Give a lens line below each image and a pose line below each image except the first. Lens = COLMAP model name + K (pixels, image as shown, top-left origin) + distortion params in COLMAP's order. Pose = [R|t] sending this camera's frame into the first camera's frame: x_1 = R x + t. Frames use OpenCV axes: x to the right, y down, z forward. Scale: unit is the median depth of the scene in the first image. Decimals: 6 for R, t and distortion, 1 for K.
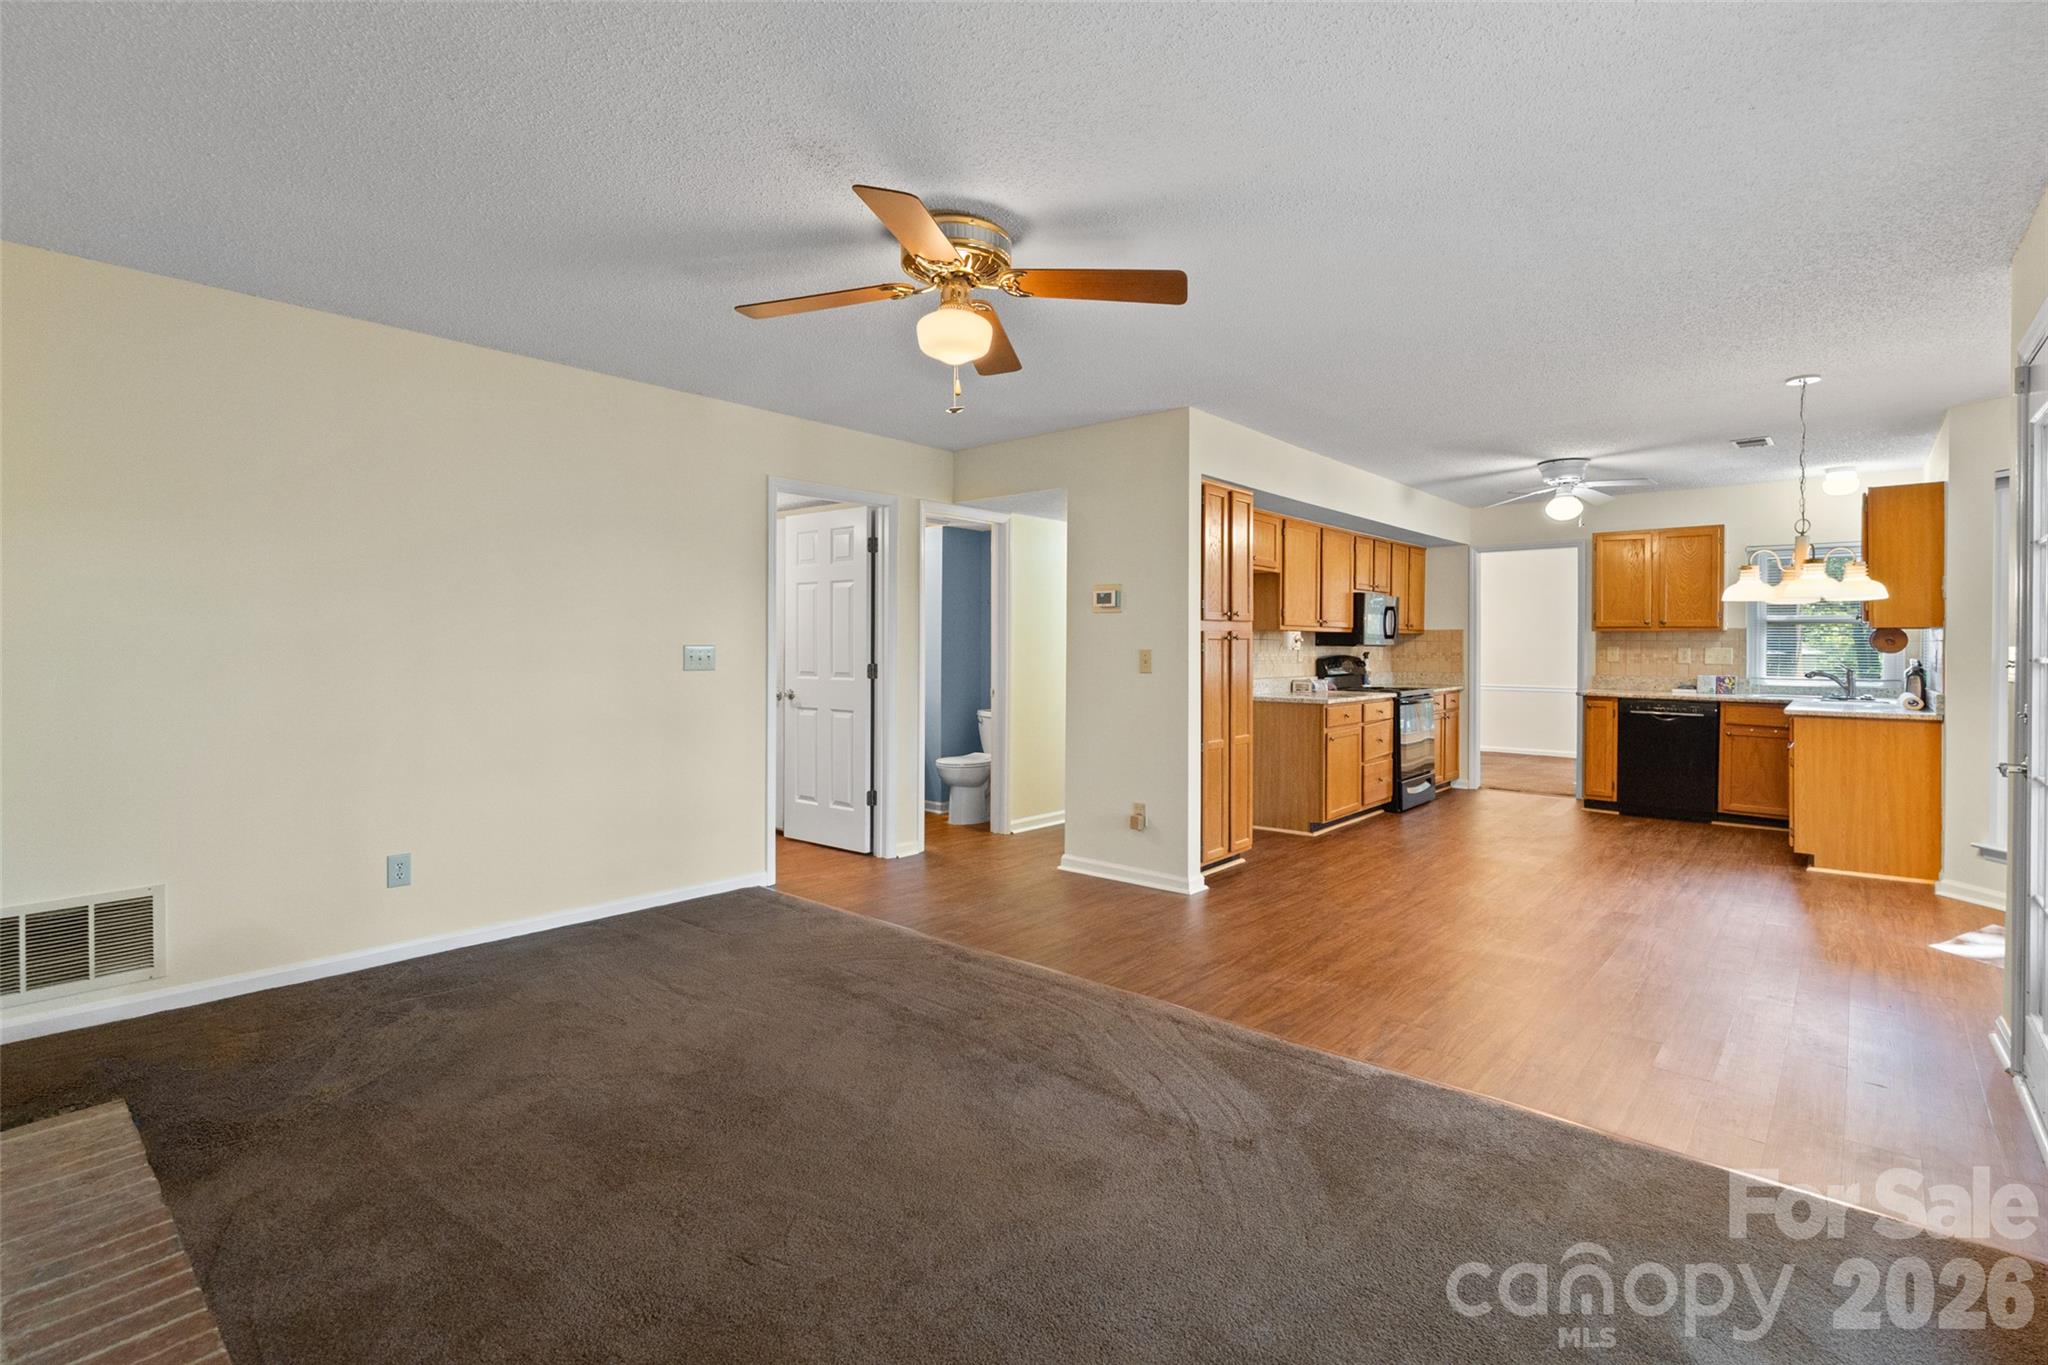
lens RADIAL K [[955.3, 0, 1026.6], [0, 955.3, 648.1], [0, 0, 1]] dist [-0.005007, -0.000272]
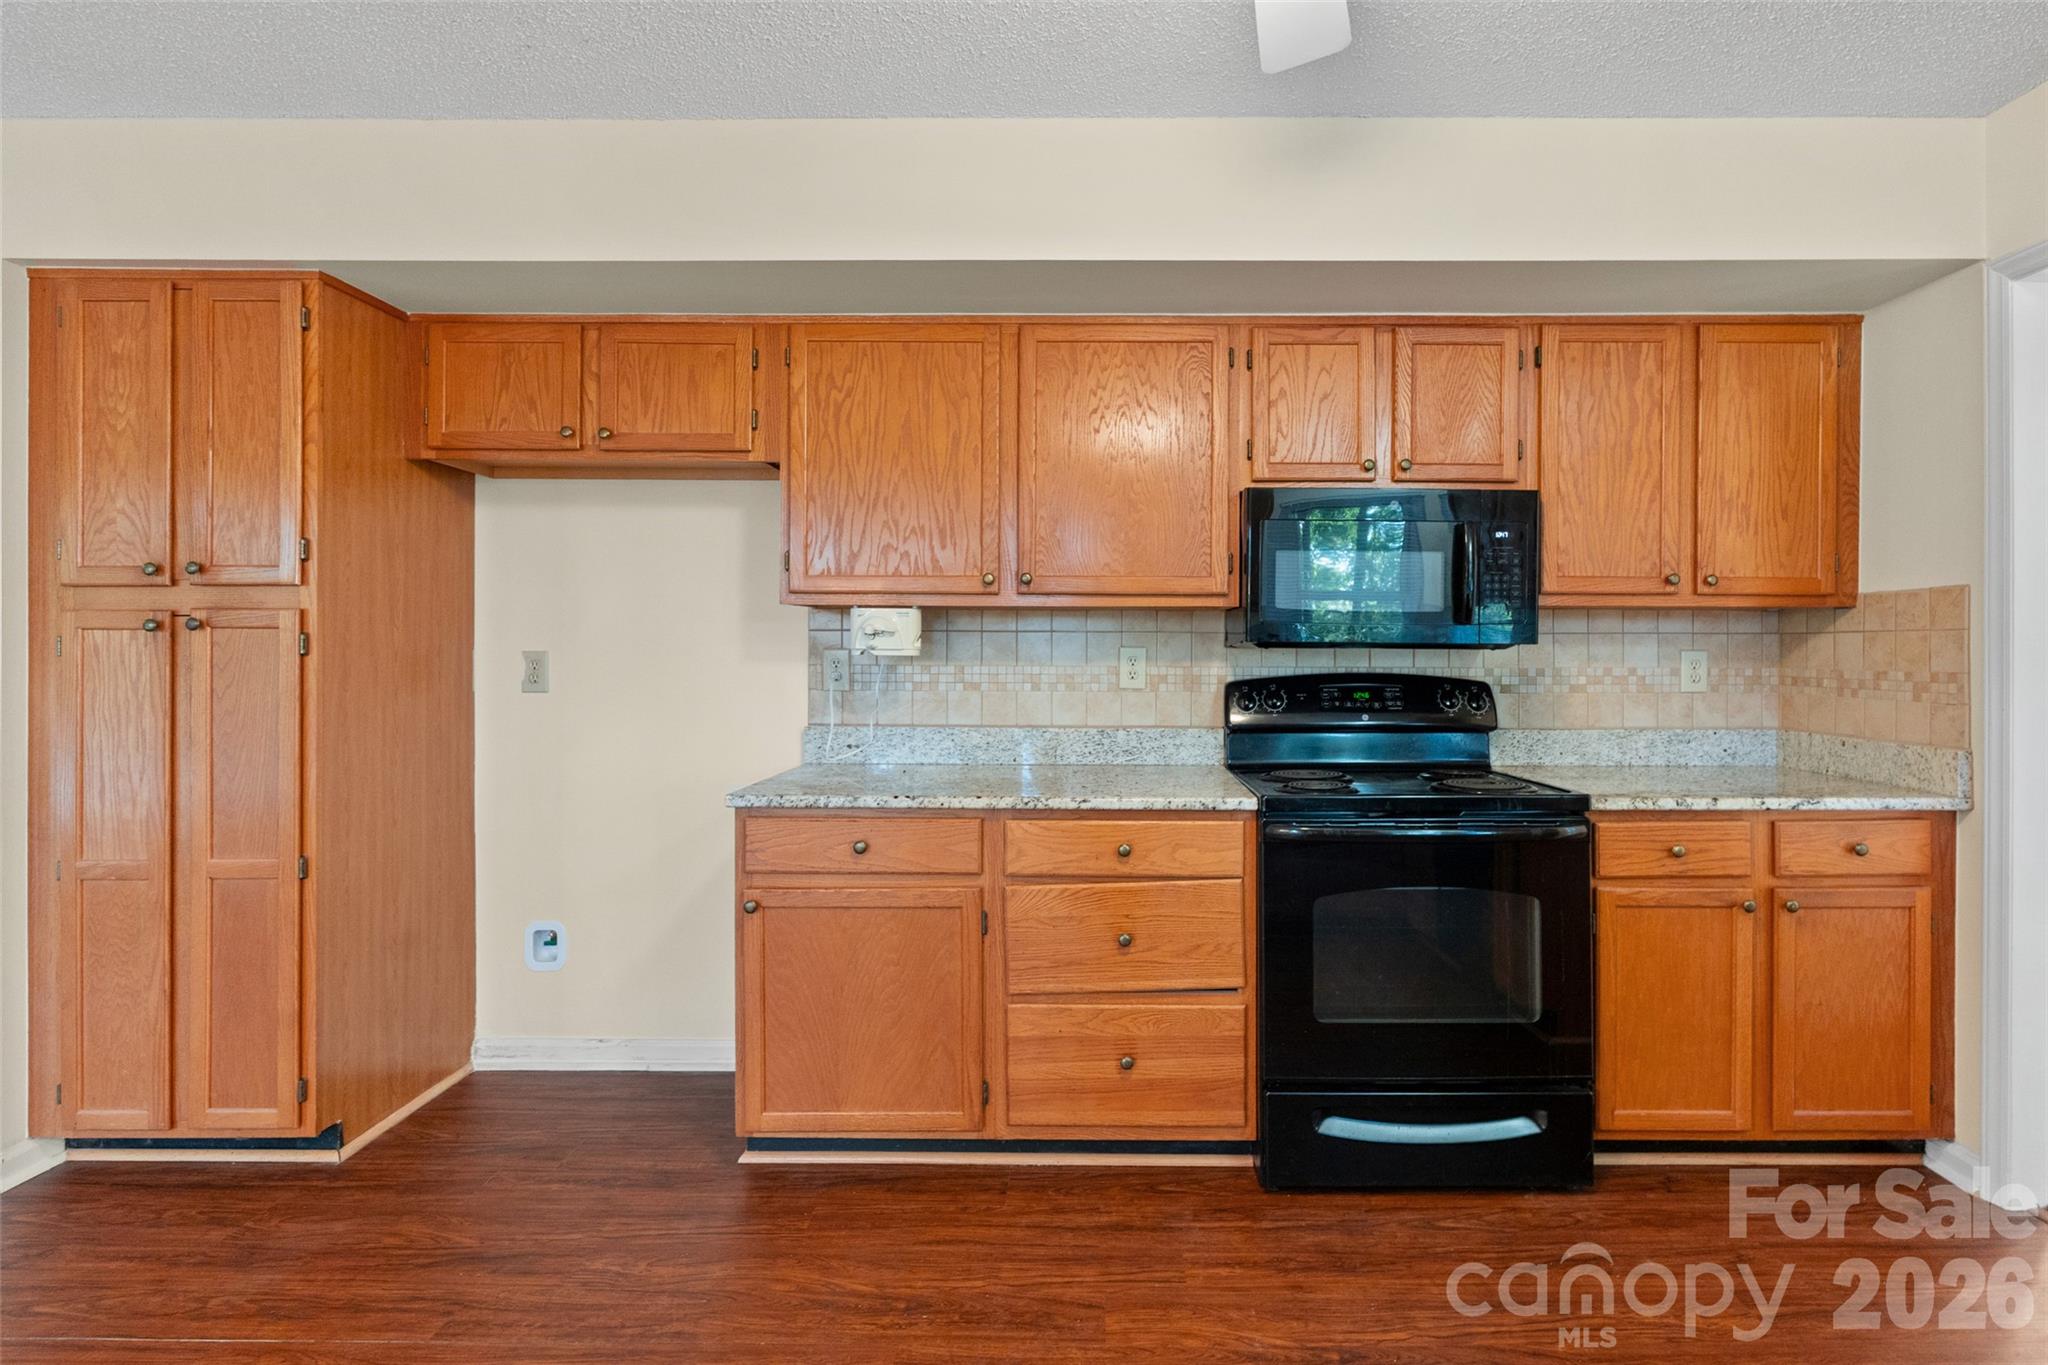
lens RADIAL K [[955.3, 0, 999.2], [0, 955.3, 648.0], [0, 0, 1]] dist [-0.005007, -0.000272]
pose [[0.651270, -0.005884, -0.758823, 0.566110], [-0.002879, 0.999944, -0.010224, 0.002124], [0.758840, 0.008843, 0.651217, 0.733124]]
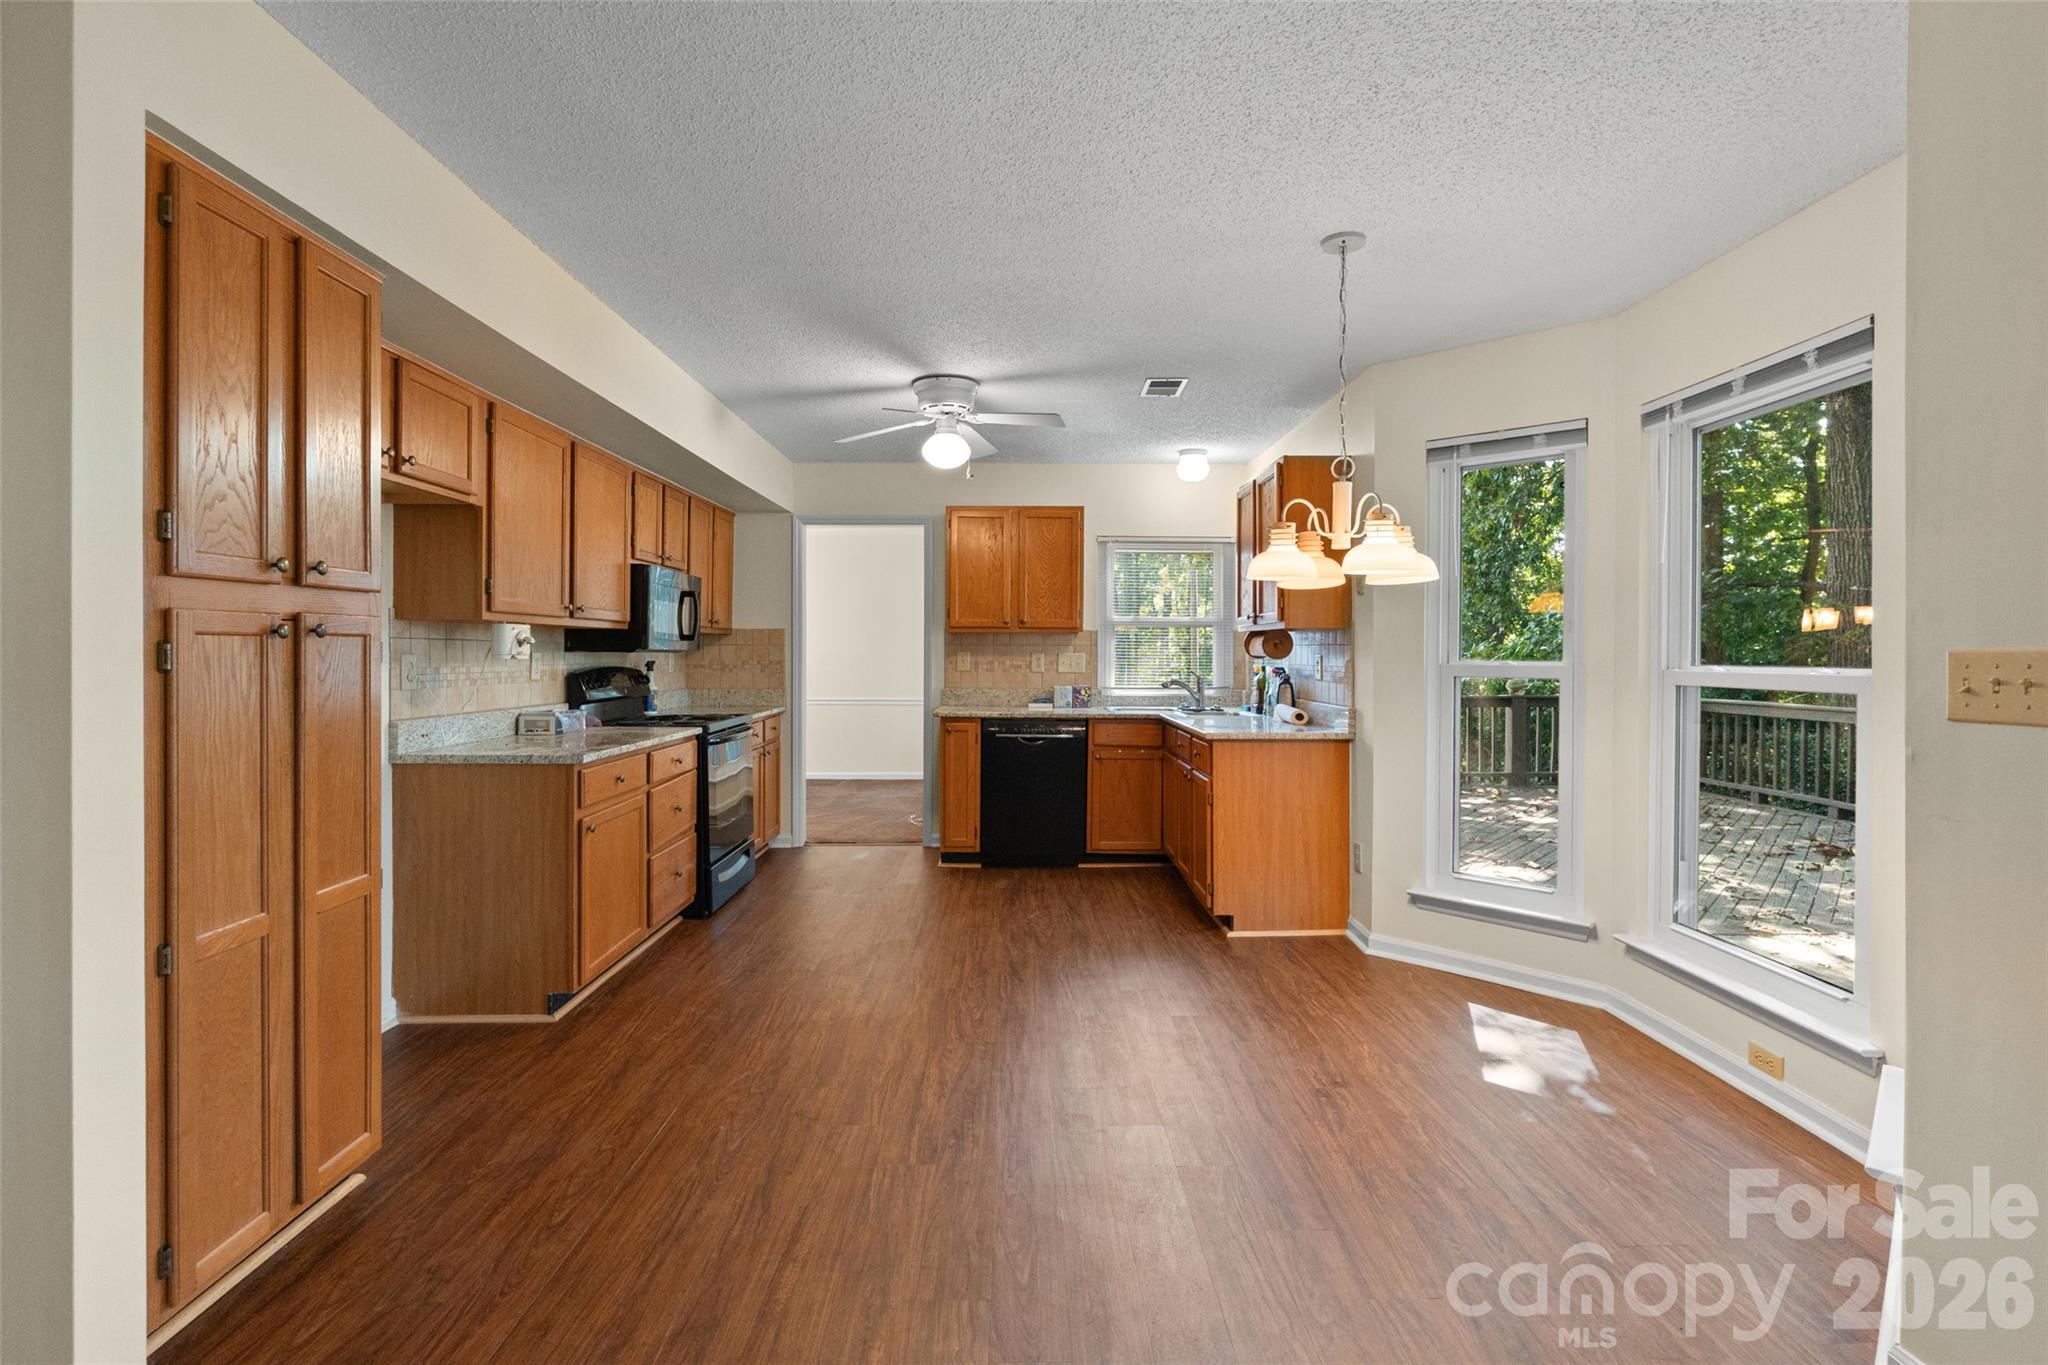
lens RADIAL K [[955.3, 0, 1033.2], [0, 955.3, 652.9], [0, 0, 1]] dist [-0.005007, -0.000272]
pose [[0.743239, -0.002875, 0.669020, 0.131437], [0.003105, 0.999995, 0.000849, -0.001310], [-0.669019, 0.001446, 0.743244, 0.392642]]
